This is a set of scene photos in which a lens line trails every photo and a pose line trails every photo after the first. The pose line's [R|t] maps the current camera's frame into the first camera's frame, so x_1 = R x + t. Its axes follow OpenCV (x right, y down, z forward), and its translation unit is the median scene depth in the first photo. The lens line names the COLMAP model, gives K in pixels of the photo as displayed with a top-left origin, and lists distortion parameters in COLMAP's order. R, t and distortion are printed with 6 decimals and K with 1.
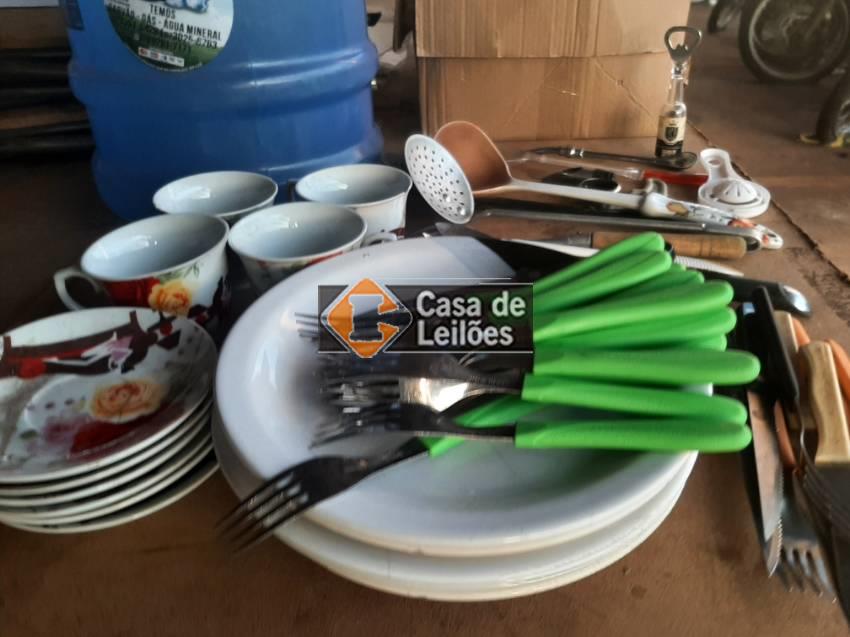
lens RADIAL K [[723.5, 0, 461.3], [0, 723.5, 317.3], [0, 0, 1]] dist [0.052142, -0.145267]
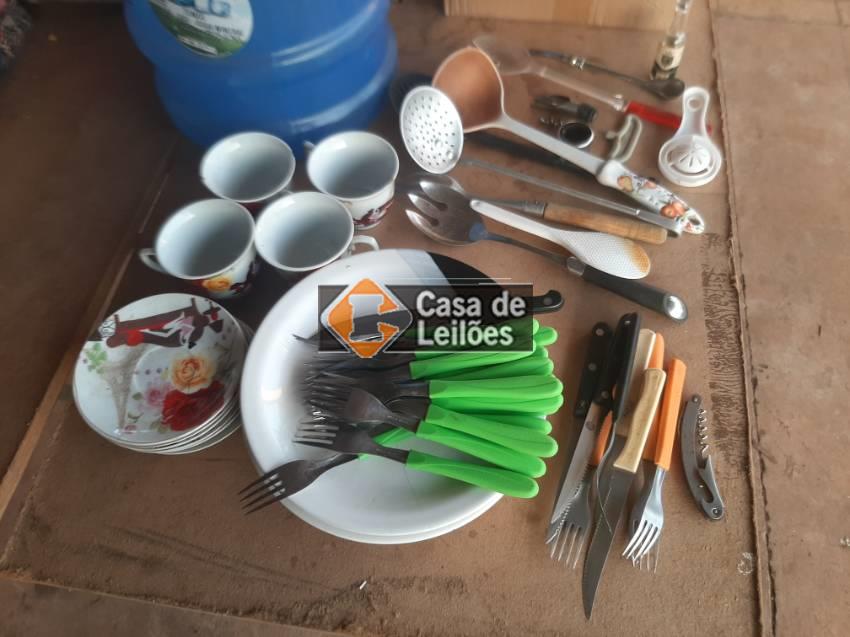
lens RADIAL K [[658.4, 0, 428.1], [0, 658.4, 319.6], [0, 0, 1]] dist [0.062560, -0.132190]
pose [[0.984457, 0.140712, -0.105095, 0.144815], [-0.071834, 0.868664, 0.490167, -0.539817], [0.160265, -0.474999, 0.865270, -0.108522]]
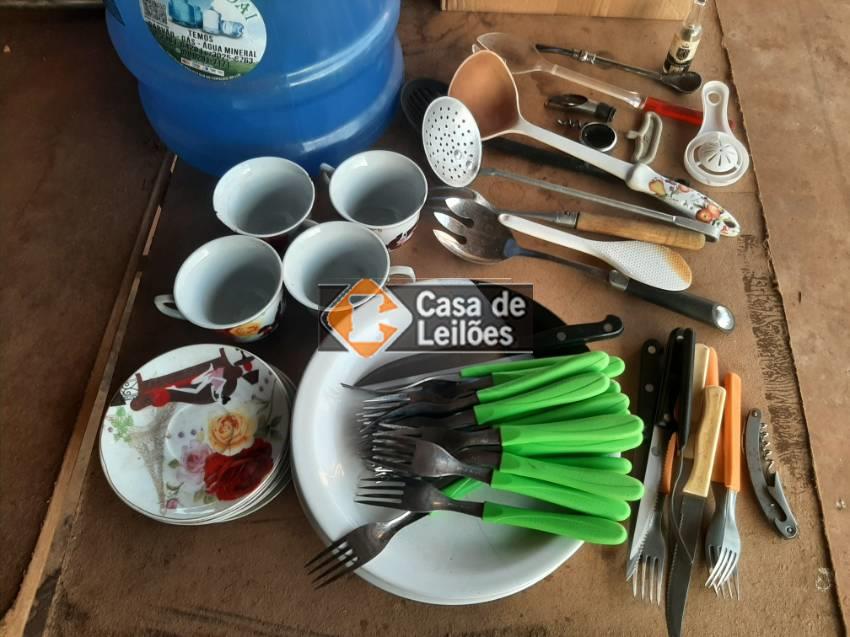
lens RADIAL K [[671.9, 0, 433.0], [0, 671.9, 311.9], [0, 0, 1]] dist [0.048649, -0.113728]
pose [[0.997085, 0.072668, -0.023244, -0.019626], [-0.050622, 0.858051, 0.511064, -0.591416], [0.057082, -0.508397, 0.859229, -0.037801]]
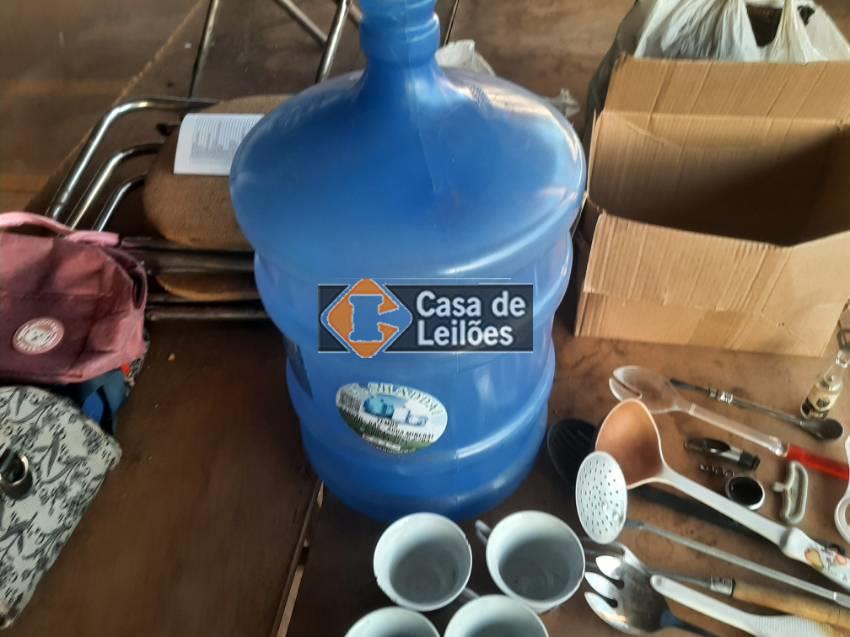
lens RADIAL K [[706.4, 0, 442.9], [0, 706.4, 316.7], [0, 0, 1]] dist [0.061152, -0.126473]
pose [[0.987989, 0.104313, -0.114002, -0.210670], [-0.068519, 0.957006, 0.281858, -0.900103], [0.138502, -0.270661, 0.952659, -0.020723]]
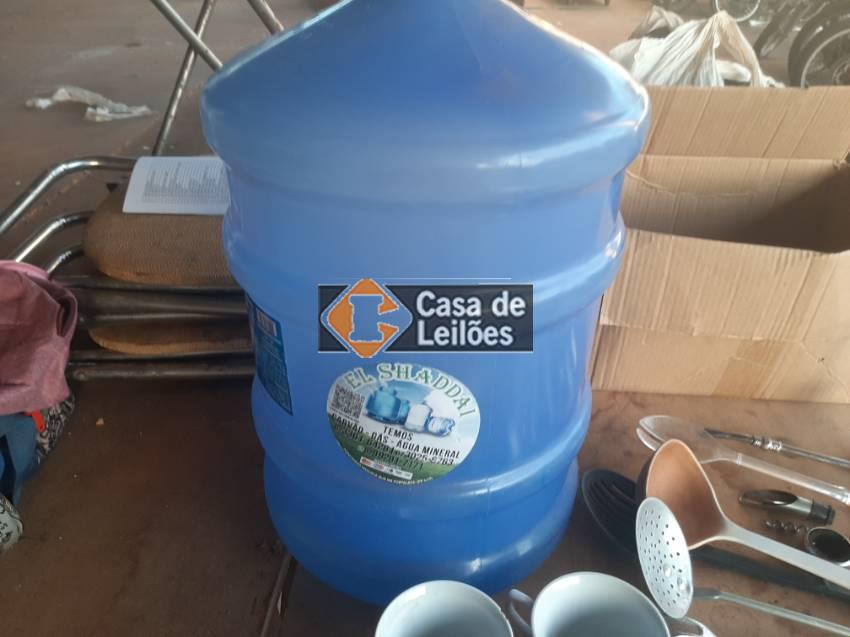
lens RADIAL K [[671.9, 0, 433.0], [0, 671.9, 311.9], [0, 0, 1]] dist [0.048649, -0.113728]
pose [[0.996021, 0.069537, -0.055732, -0.333996], [-0.067425, 0.996965, 0.038916, -0.589609], [0.058269, -0.035003, 0.997687, 0.221193]]
